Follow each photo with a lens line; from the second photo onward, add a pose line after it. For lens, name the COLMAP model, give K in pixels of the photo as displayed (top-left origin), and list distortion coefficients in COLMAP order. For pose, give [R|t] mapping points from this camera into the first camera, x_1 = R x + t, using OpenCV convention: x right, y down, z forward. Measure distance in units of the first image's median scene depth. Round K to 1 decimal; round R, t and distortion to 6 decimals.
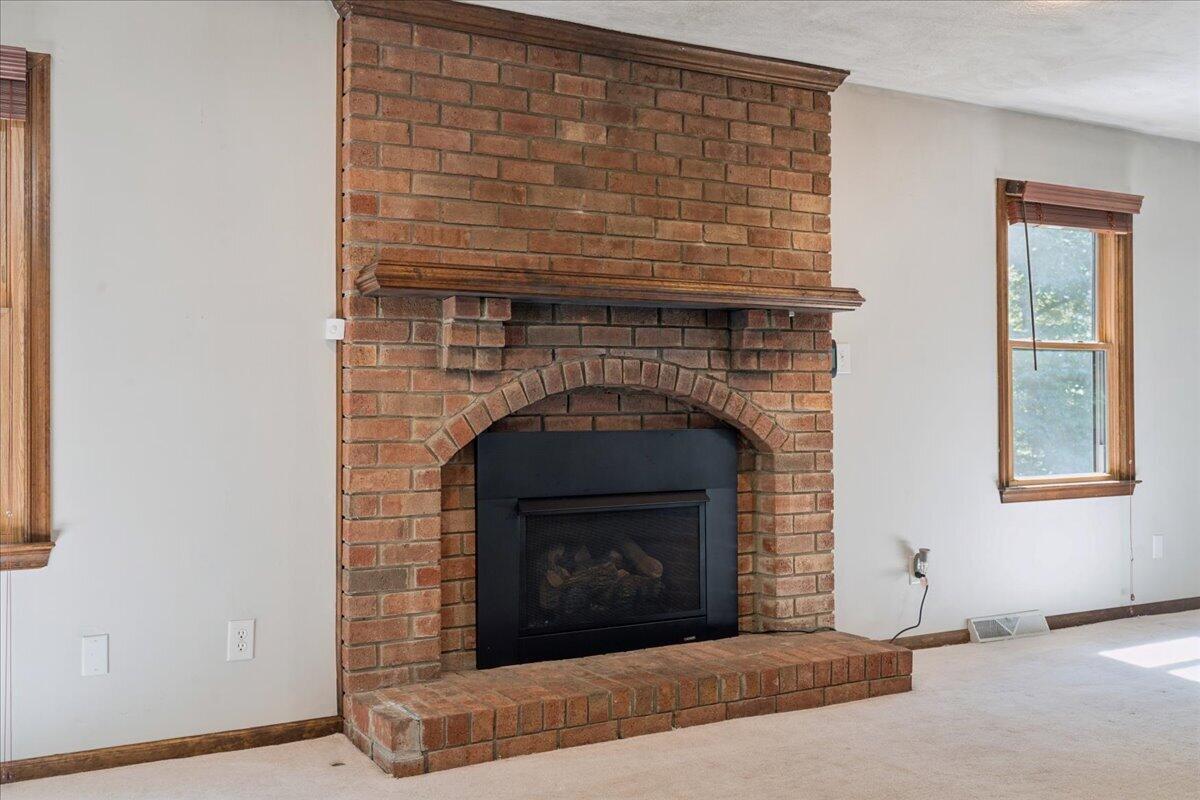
lens RADIAL K [[1137.9, 0, 600.0], [0, 1137.9, 389.4], [0, 0, 1]] dist [0.015578, 0.000000]
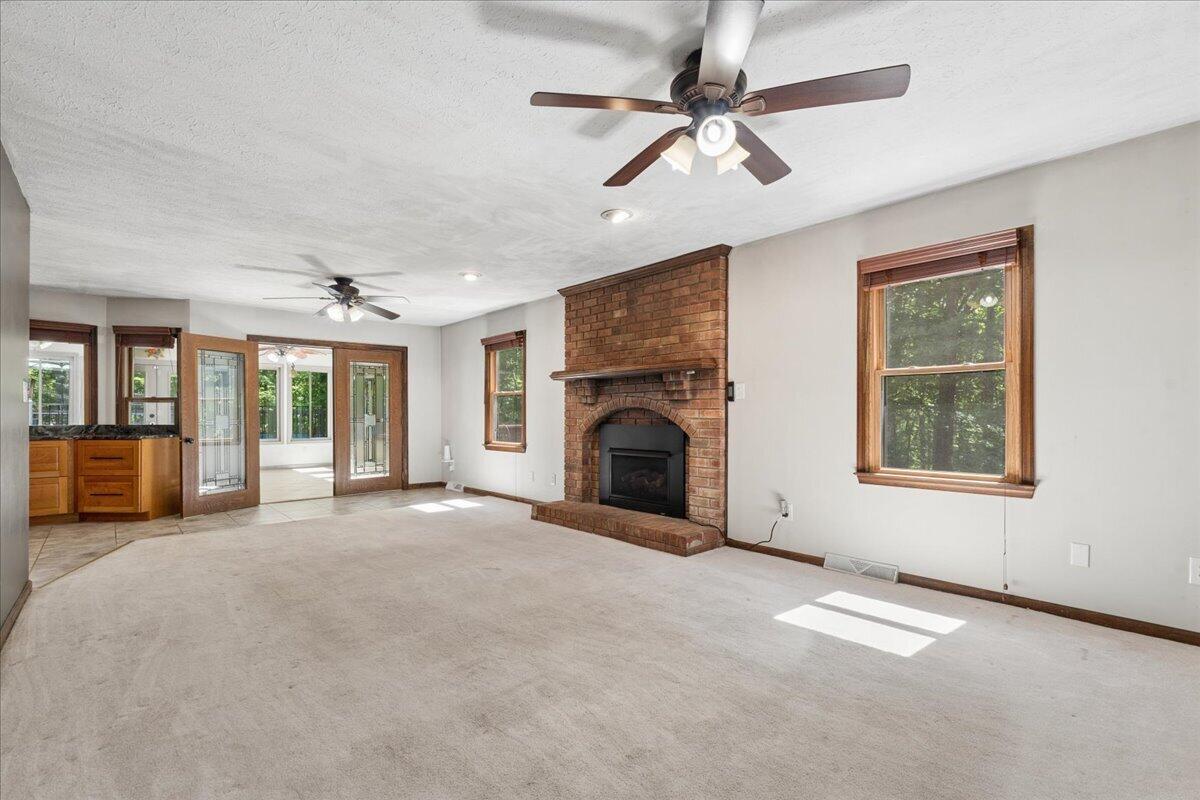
lens RADIAL K [[532.9, 0, 603.7], [0, 532.9, 410.0], [0, 0, 1]] dist [-0.000802, -0.000046]
pose [[0.236773, -0.002766, -0.971561, 1.124461], [0.012979, 0.999916, 0.000317, 0.001739], [0.971478, -0.012685, 0.236789, 0.622644]]
